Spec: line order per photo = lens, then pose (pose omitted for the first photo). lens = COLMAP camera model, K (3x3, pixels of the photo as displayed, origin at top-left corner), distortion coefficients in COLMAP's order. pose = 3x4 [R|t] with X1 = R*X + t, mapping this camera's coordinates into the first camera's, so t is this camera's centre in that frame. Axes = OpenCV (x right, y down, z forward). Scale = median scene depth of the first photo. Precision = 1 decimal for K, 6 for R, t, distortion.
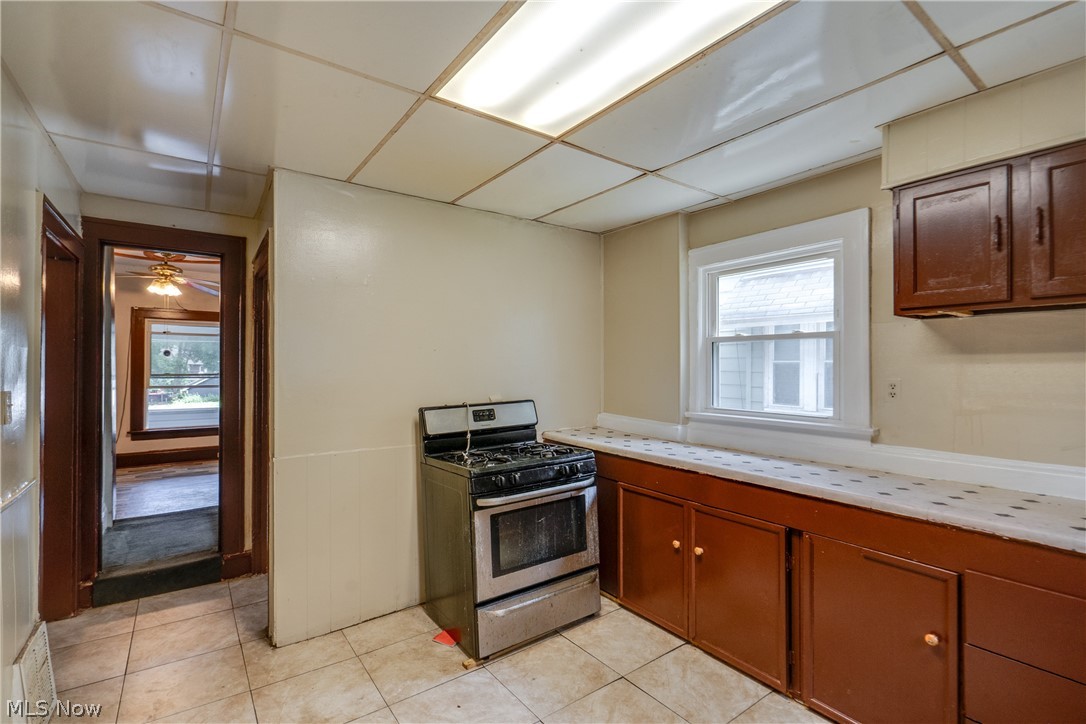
lens RADIAL K [[500.4, 0, 543.1], [0, 500.4, 359.3], [0, 0, 1]] dist [-0.014447, 0.000323]
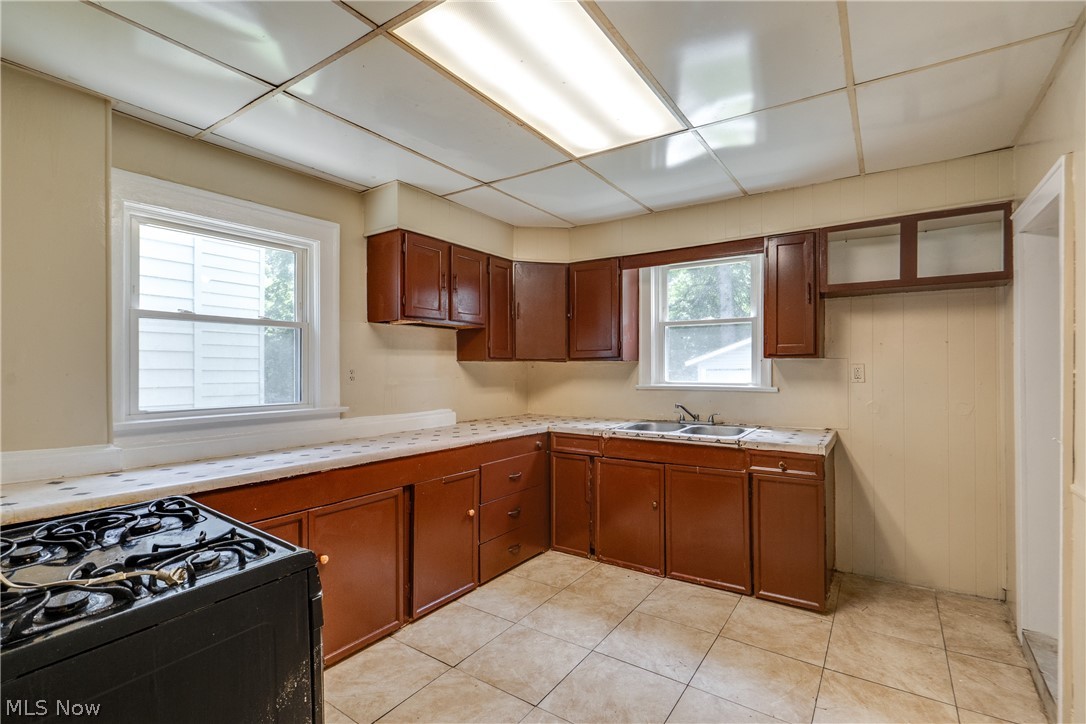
lens RADIAL K [[508.4, 0, 543.0], [0, 508.4, 362.0], [0, 0, 1]] dist [-0.012412, 0.000207]
pose [[-0.342753, 0.000639, 0.939425, -0.733758], [-0.022340, 0.999711, -0.008830, 0.031664], [-0.939160, -0.024013, -0.342640, 1.036196]]
